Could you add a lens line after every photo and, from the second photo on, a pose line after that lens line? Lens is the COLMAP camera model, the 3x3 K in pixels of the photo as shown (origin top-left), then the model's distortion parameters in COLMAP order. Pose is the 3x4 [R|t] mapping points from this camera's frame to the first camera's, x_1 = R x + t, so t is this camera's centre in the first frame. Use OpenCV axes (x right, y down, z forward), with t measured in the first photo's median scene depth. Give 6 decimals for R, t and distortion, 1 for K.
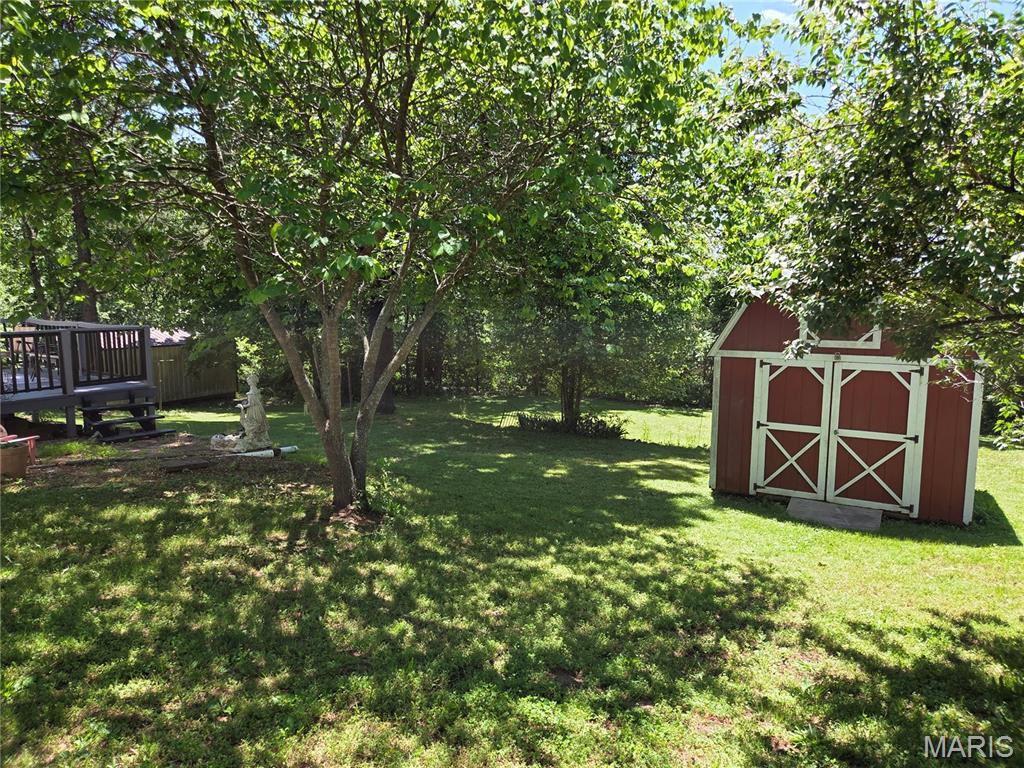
lens RADIAL K [[693.6, 0, 512.0], [0, 693.6, 384.0], [0, 0, 1]] dist [0.033232, -0.003921]
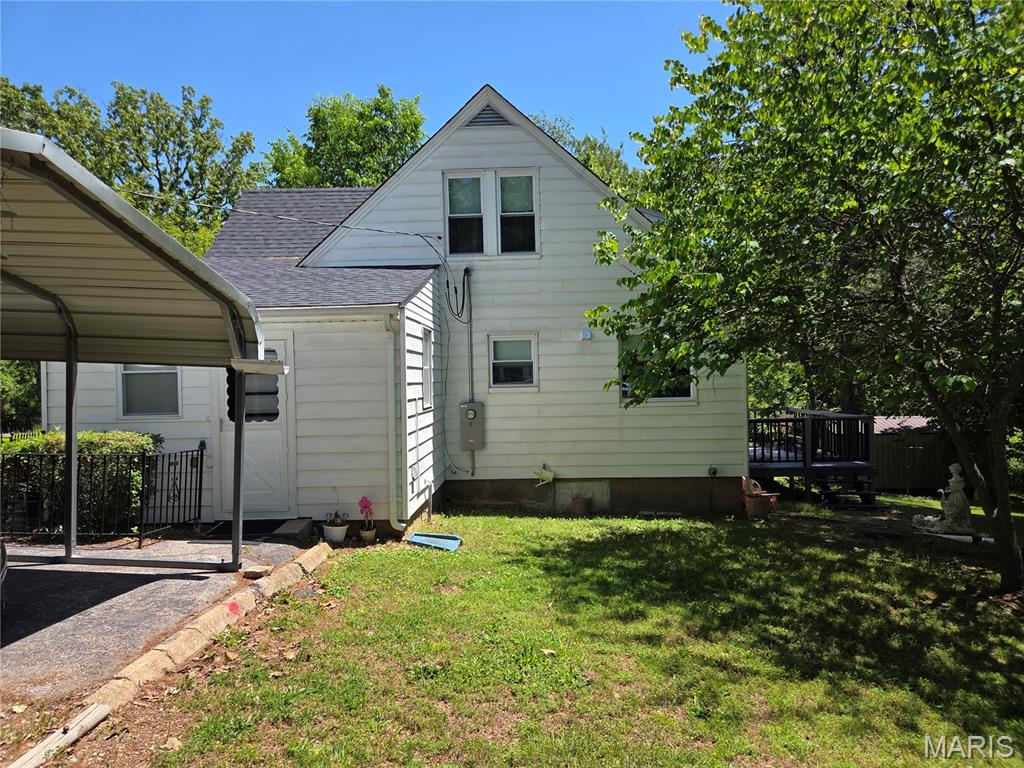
lens RADIAL K [[693.6, 0, 512.0], [0, 693.6, 384.0], [0, 0, 1]] dist [0.033232, -0.003921]
pose [[0.529561, -0.013343, -0.848167, 0.290074], [-0.091217, 0.993183, -0.072577, 0.008908], [0.843353, 0.115801, 0.524734, -0.259434]]
